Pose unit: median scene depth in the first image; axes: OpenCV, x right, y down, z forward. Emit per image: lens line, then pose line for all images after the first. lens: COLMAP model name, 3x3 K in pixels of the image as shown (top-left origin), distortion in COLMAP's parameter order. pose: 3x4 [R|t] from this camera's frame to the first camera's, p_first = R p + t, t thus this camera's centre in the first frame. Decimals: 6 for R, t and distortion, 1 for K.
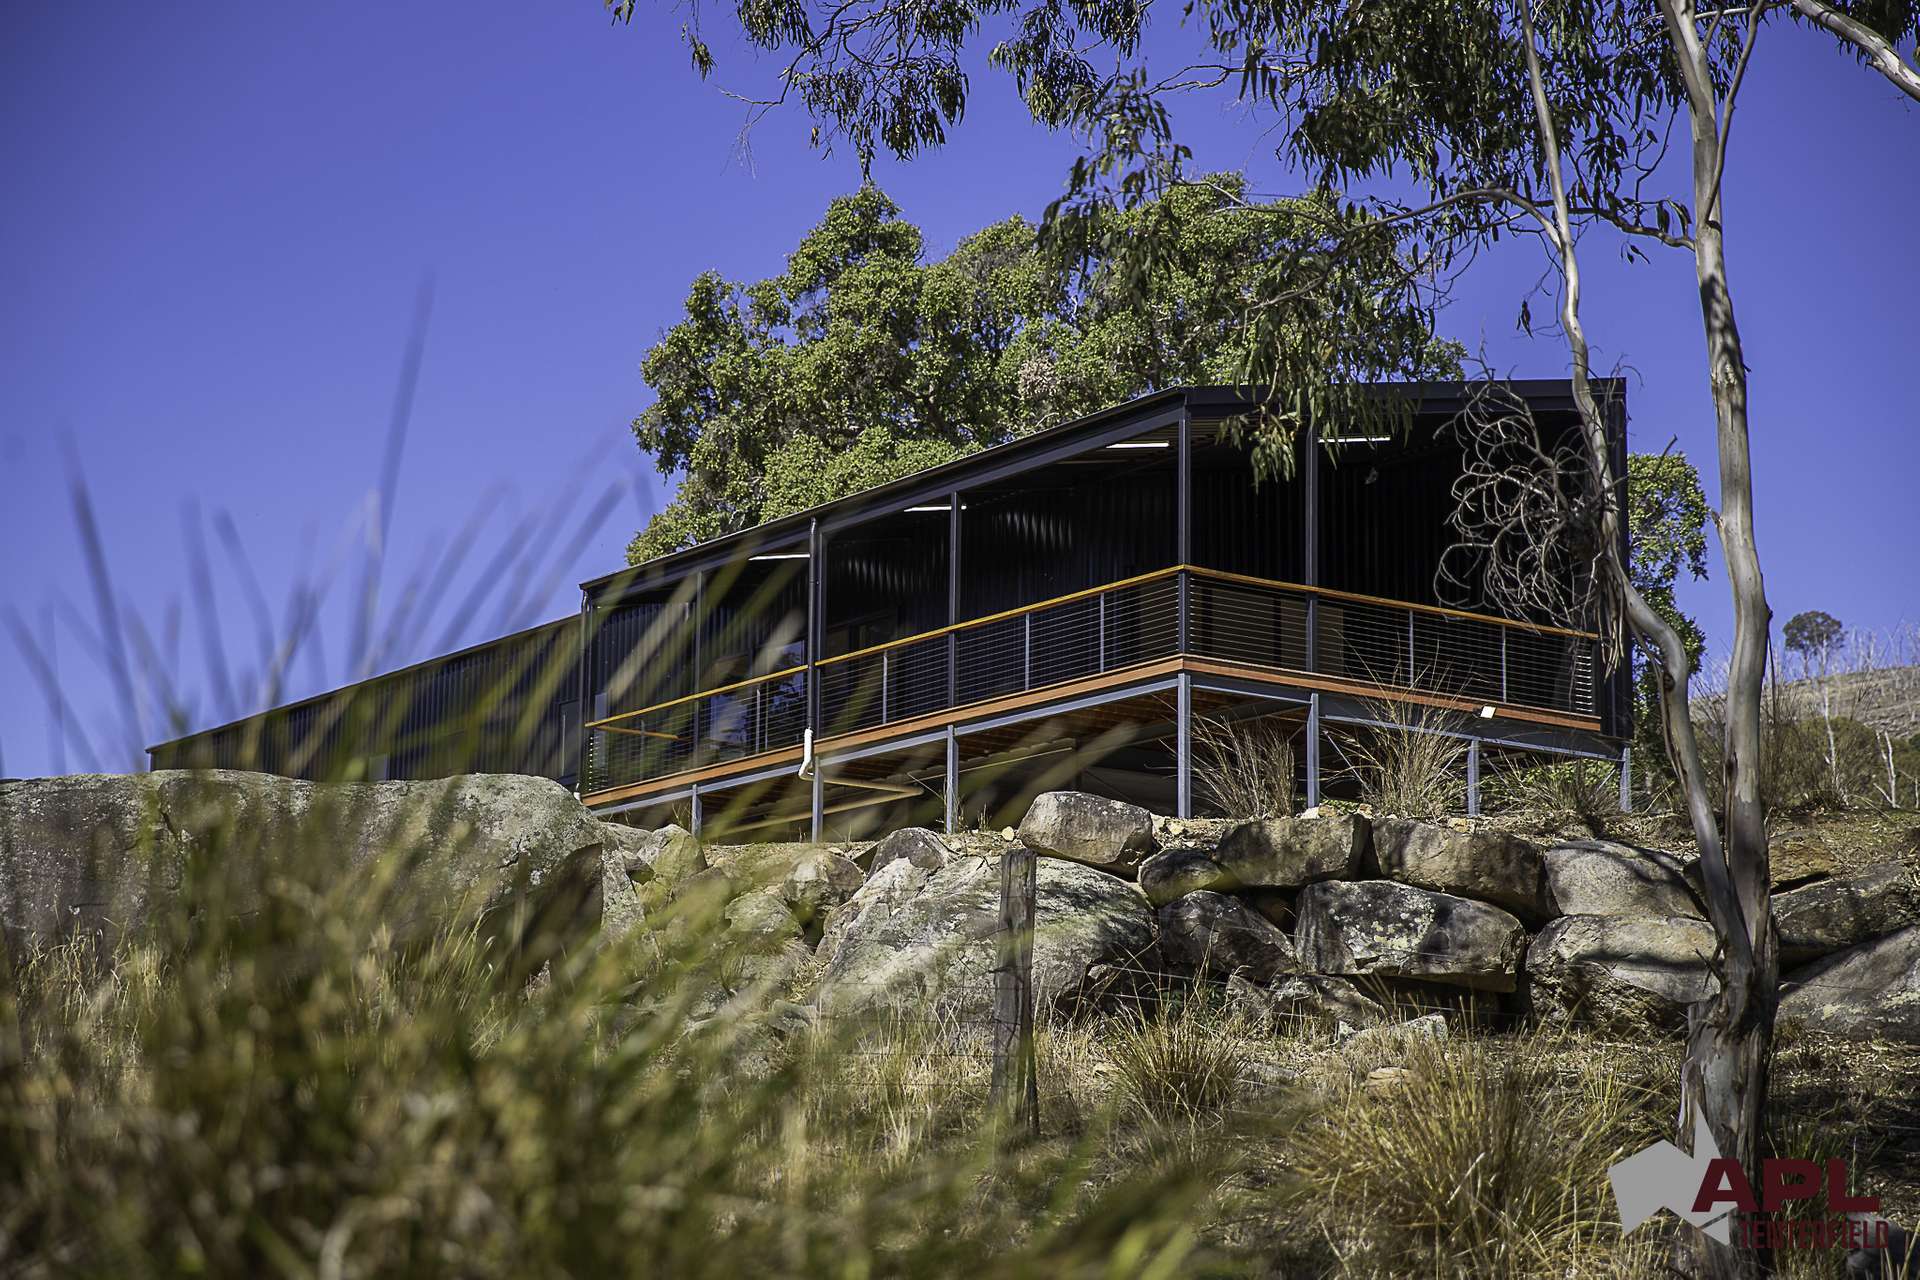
lens RADIAL K [[3785.6, 0, 959.4], [0, 3785.6, 637.5], [0, 0, 1]] dist [0.180483, 0.000000]
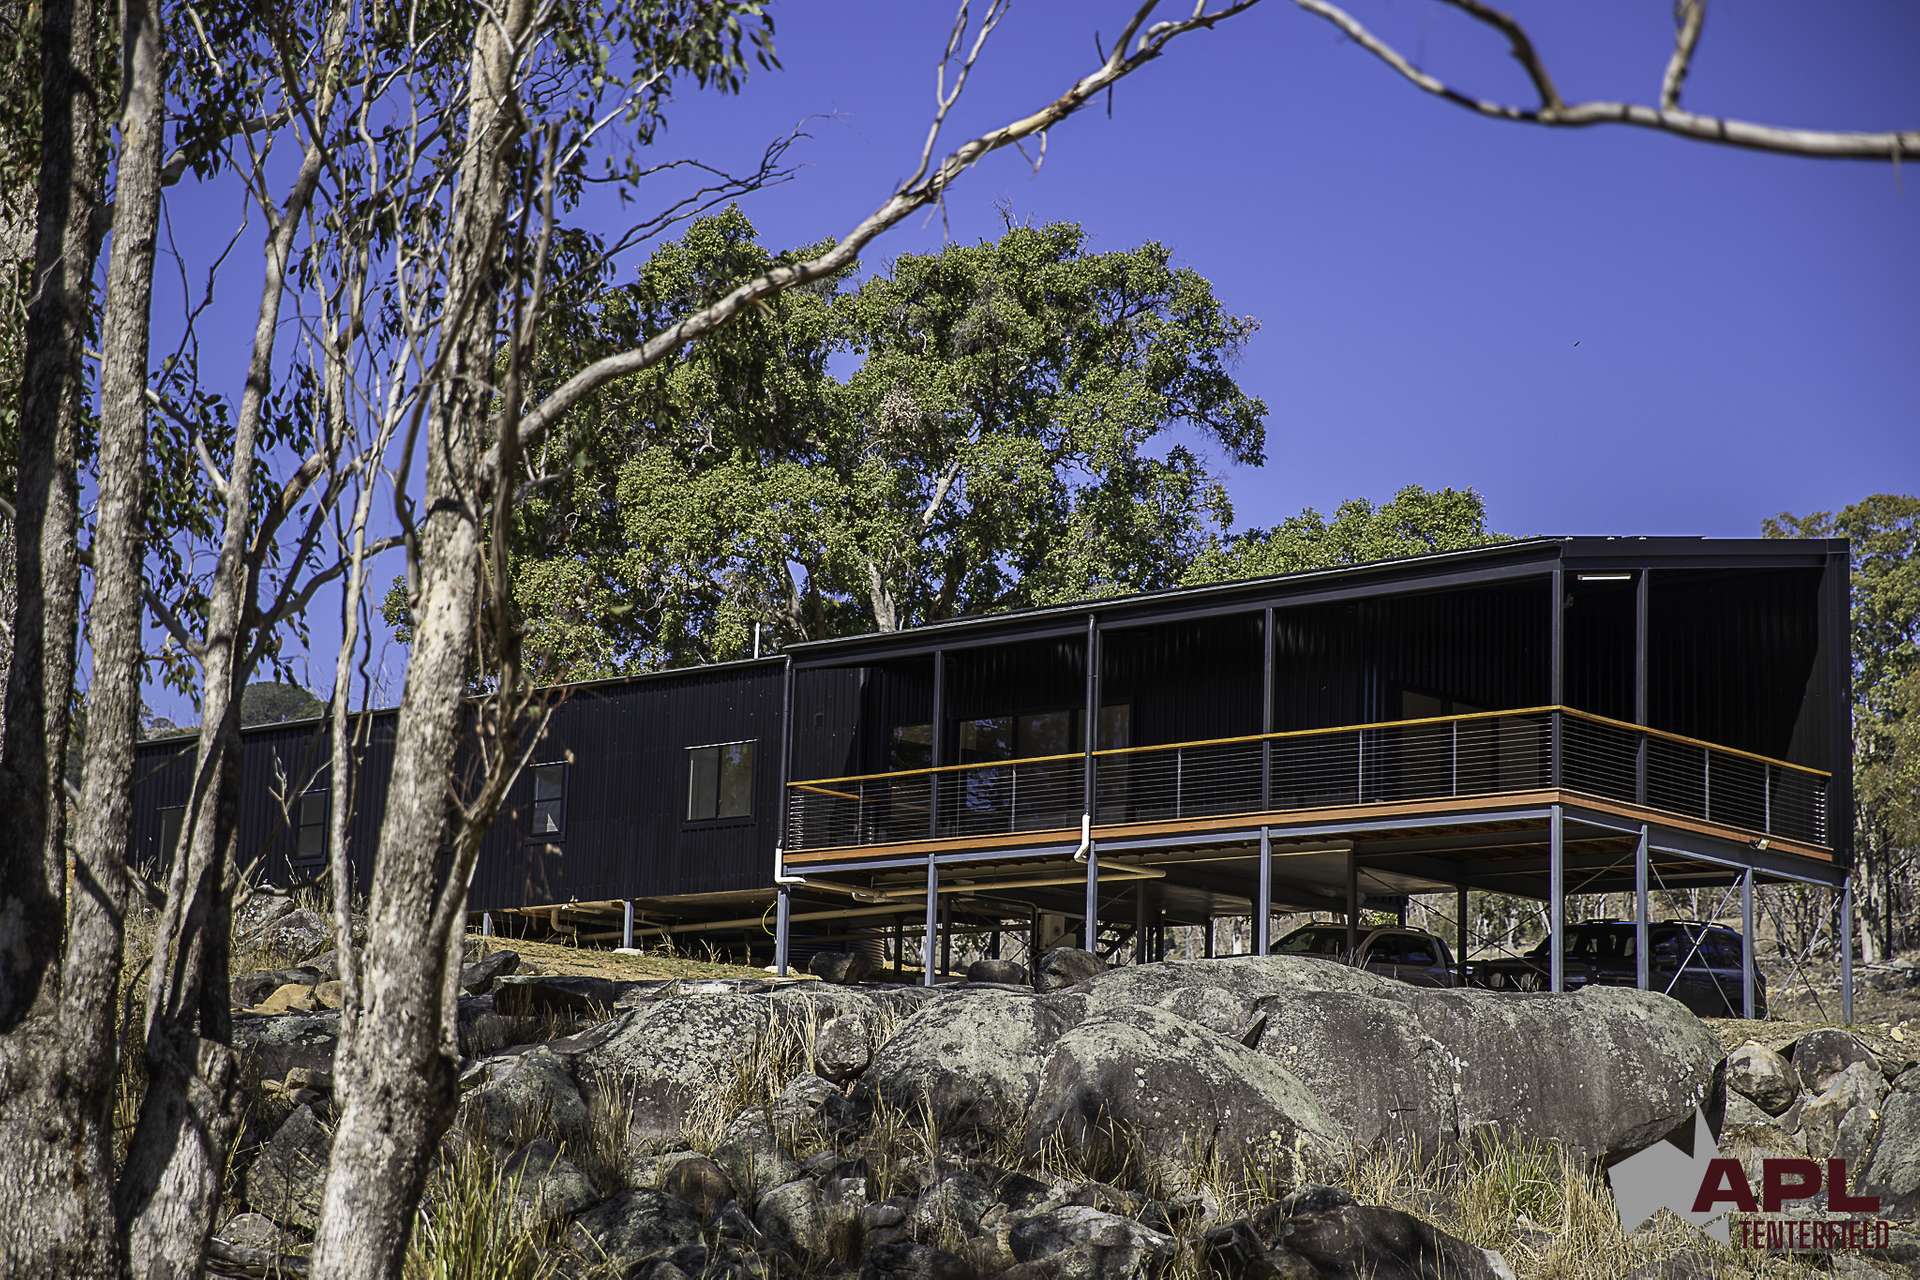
lens RADIAL K [[3785.6, 0, 962.4], [0, 3785.6, 642.6], [0, 0, 1]] dist [0.180483, 0.000000]
pose [[0.971022, 0.056583, 0.232195, -0.339673], [-0.062667, 0.997855, 0.018902, -0.044050], [-0.230627, -0.032906, 0.972486, -0.024208]]
